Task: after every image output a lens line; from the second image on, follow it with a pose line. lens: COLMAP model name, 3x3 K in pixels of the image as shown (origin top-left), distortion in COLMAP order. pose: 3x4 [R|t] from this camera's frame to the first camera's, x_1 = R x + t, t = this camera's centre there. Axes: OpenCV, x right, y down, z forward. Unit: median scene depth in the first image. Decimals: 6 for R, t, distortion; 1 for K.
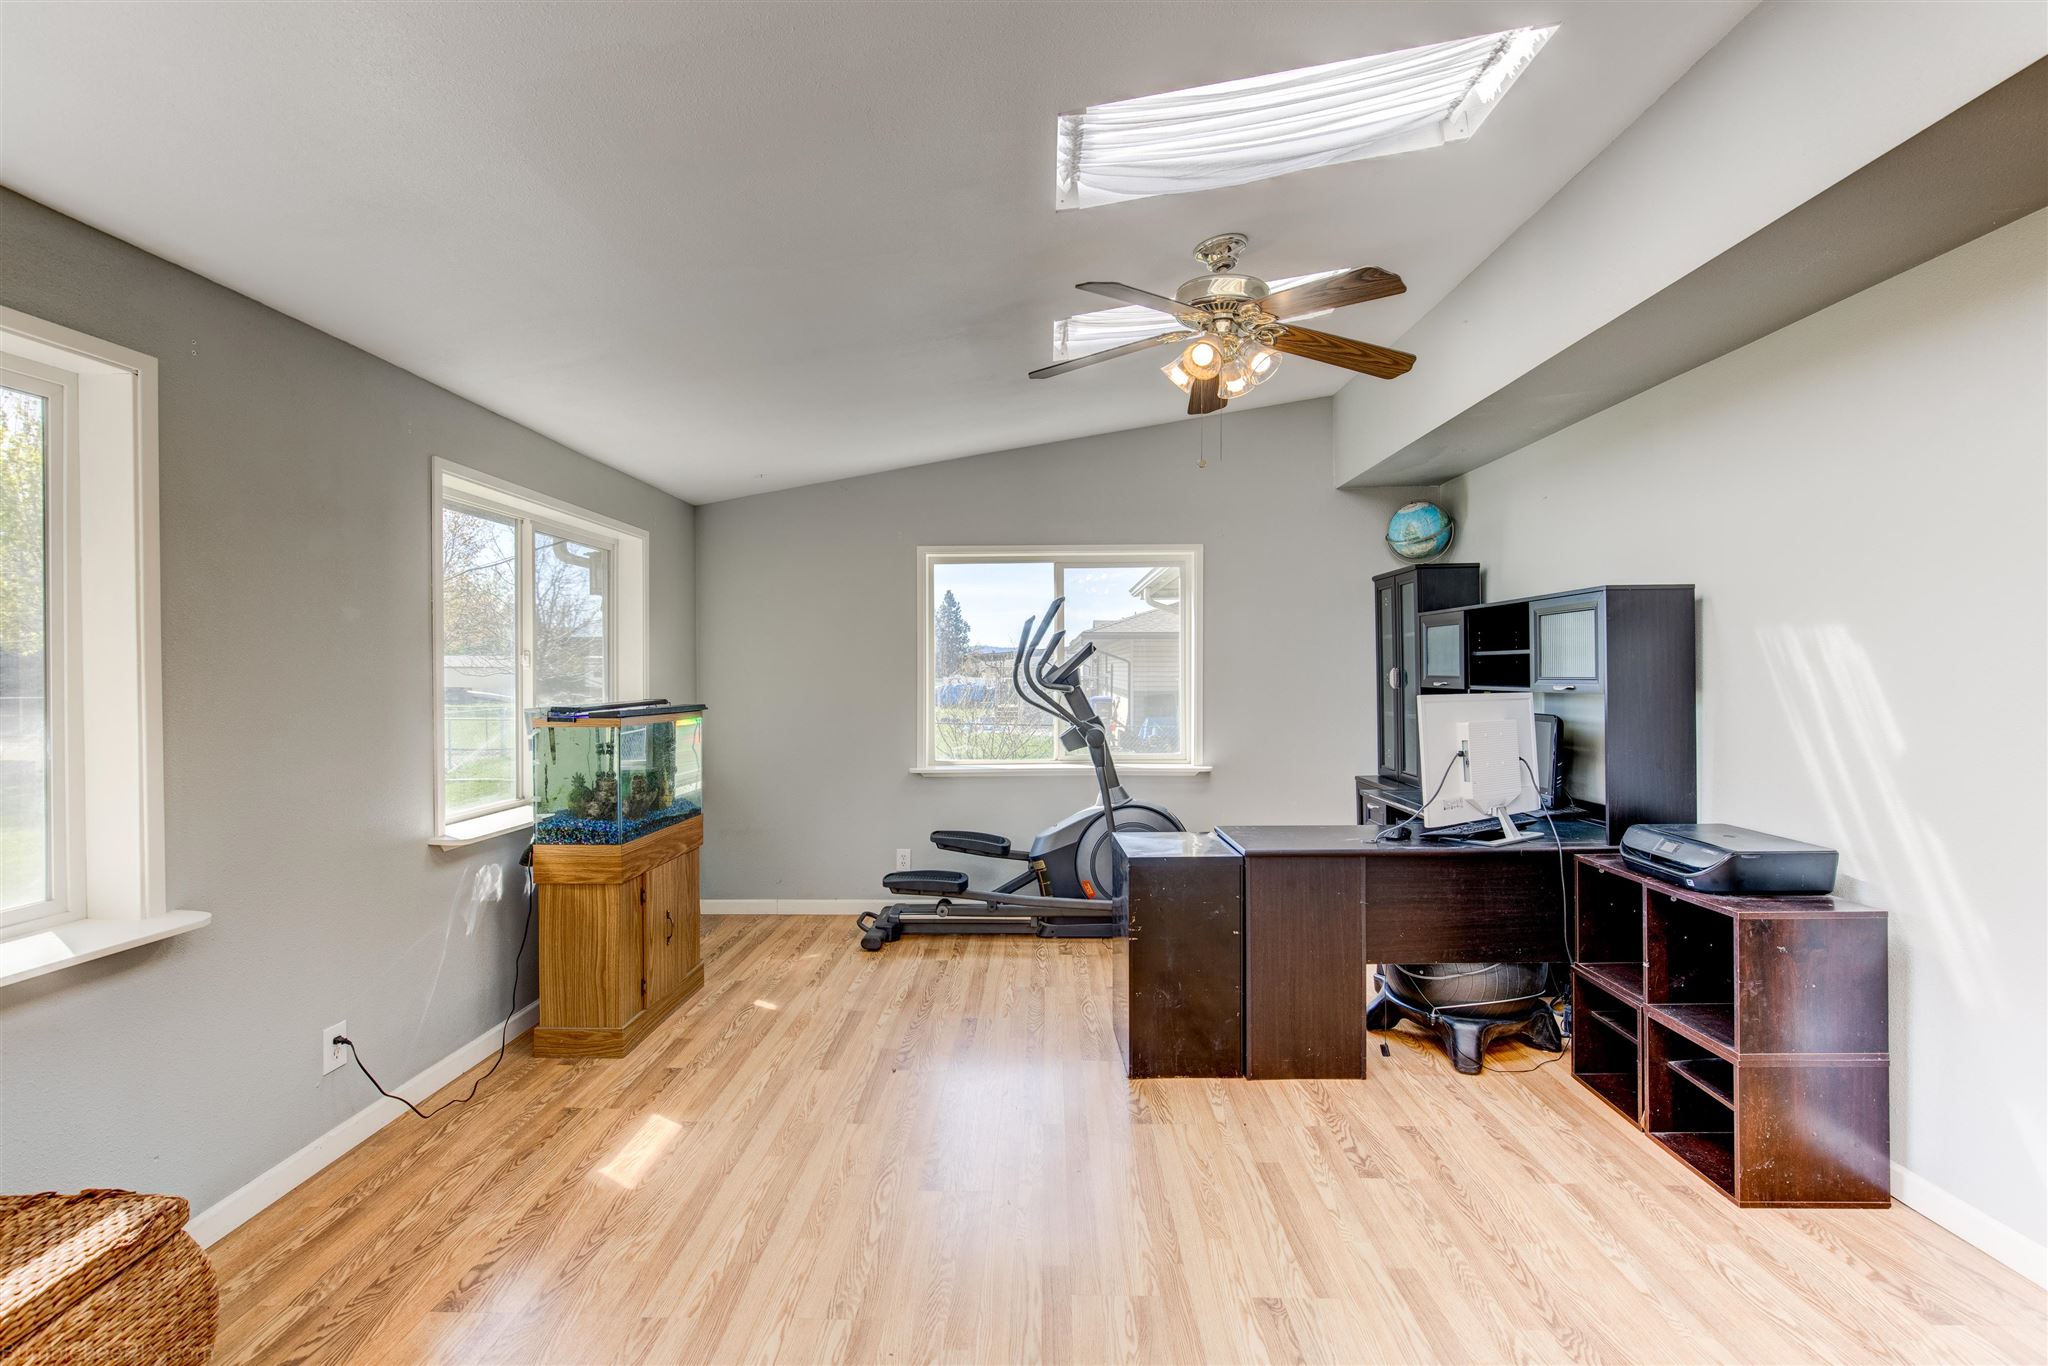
lens RADIAL K [[928.7, 0, 1022.1], [0, 928.7, 669.4], [0, 0, 1]] dist [-0.008258, 0.004066]
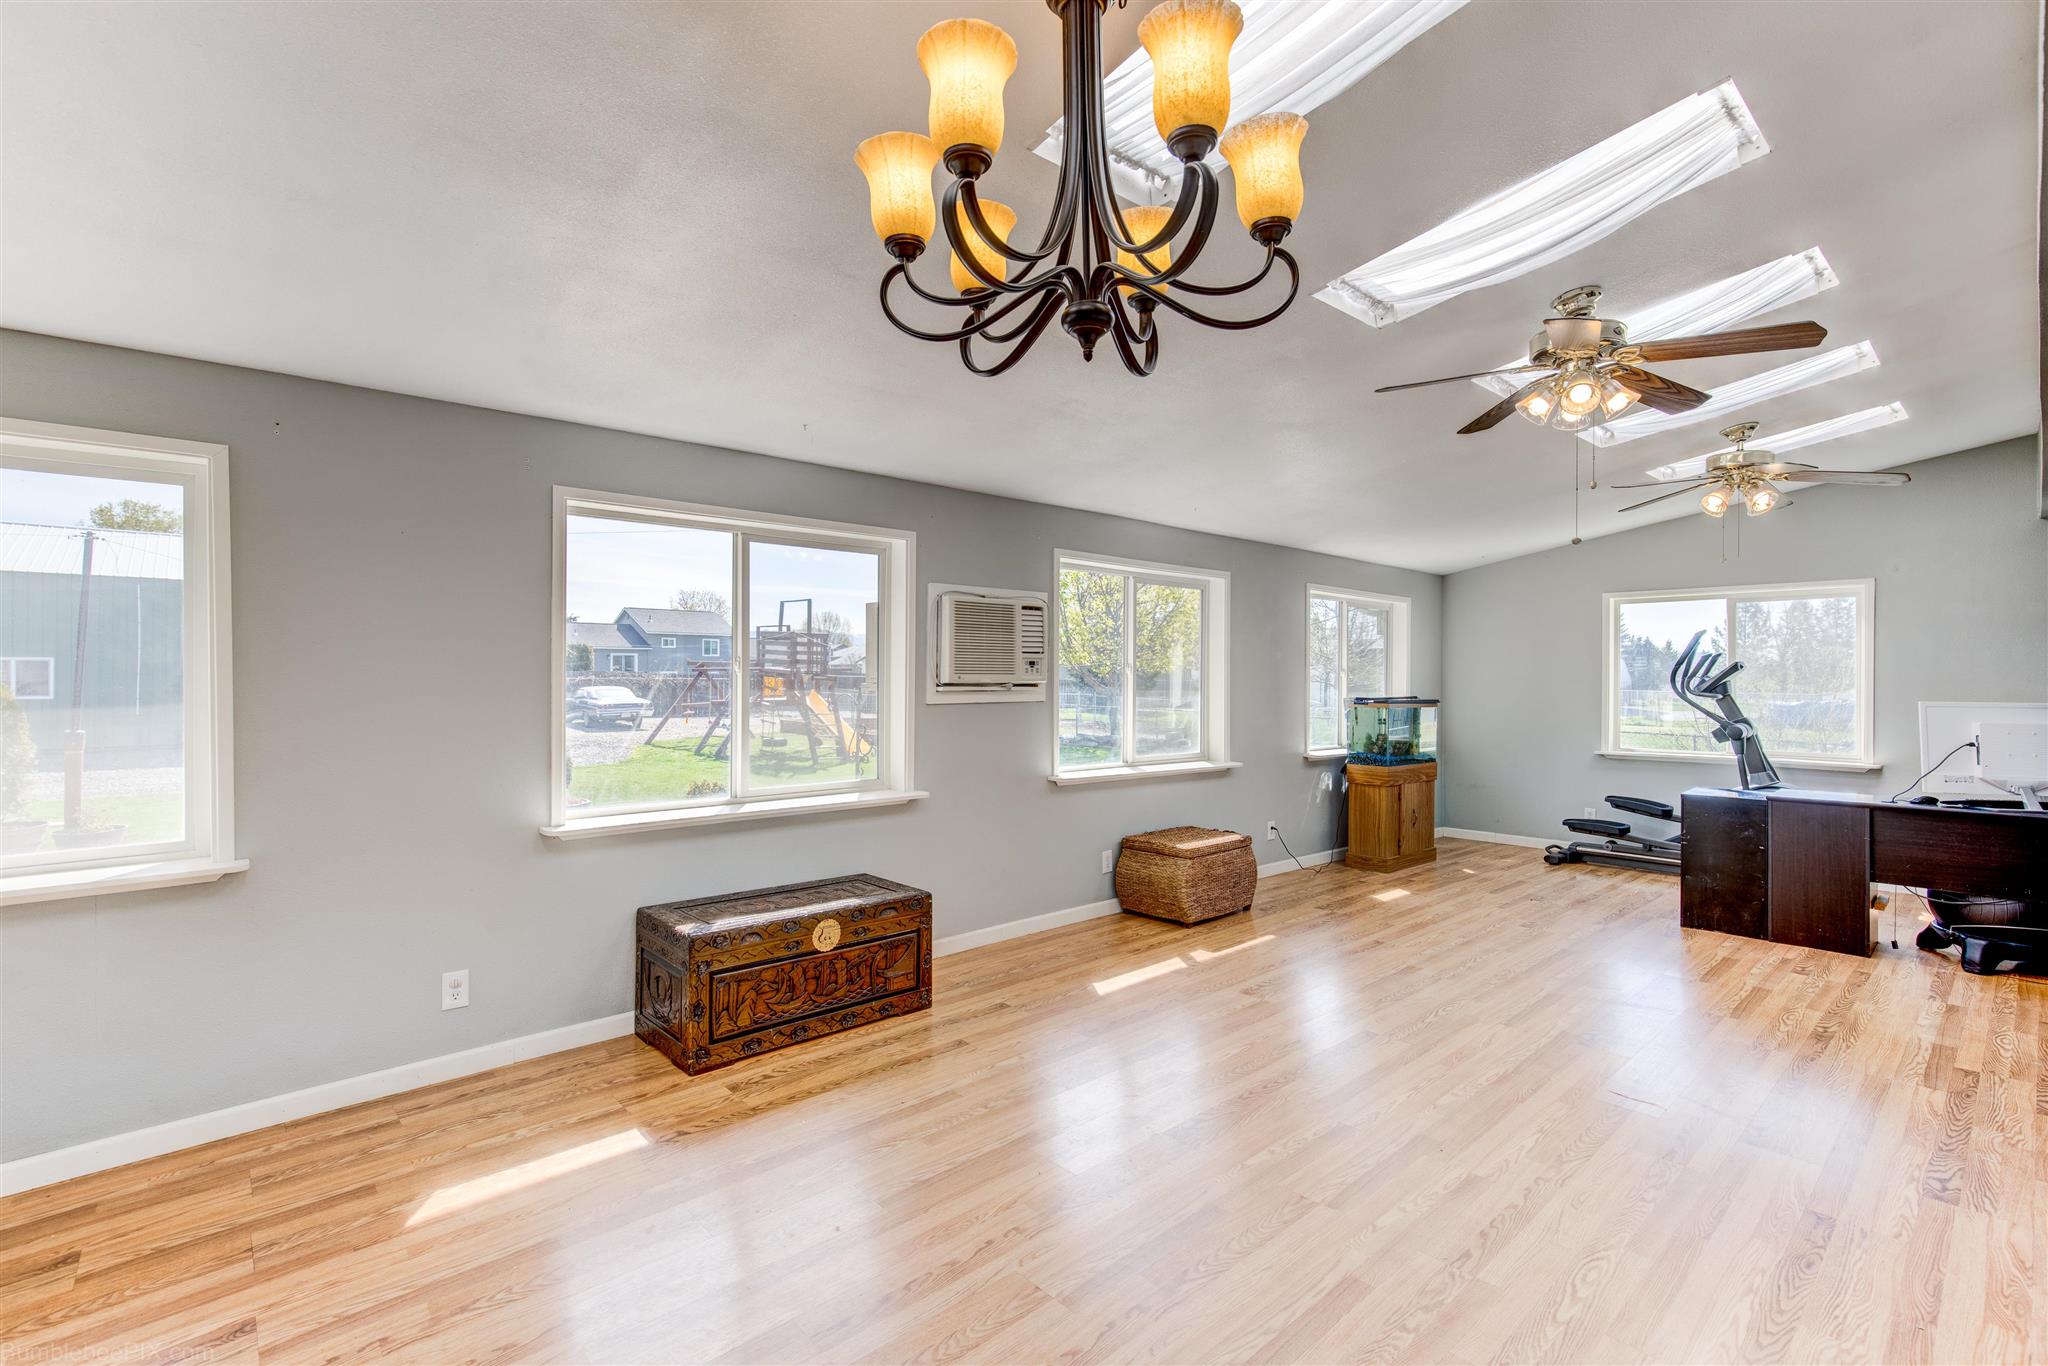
lens RADIAL K [[928.7, 0, 1023.3], [0, 928.7, 677.0], [0, 0, 1]] dist [-0.008258, 0.004066]
pose [[0.689810, 0.007550, -0.723951, 0.408844], [-0.009391, 0.999955, 0.001481, -0.000056], [0.723929, 0.005777, 0.689850, -0.824662]]
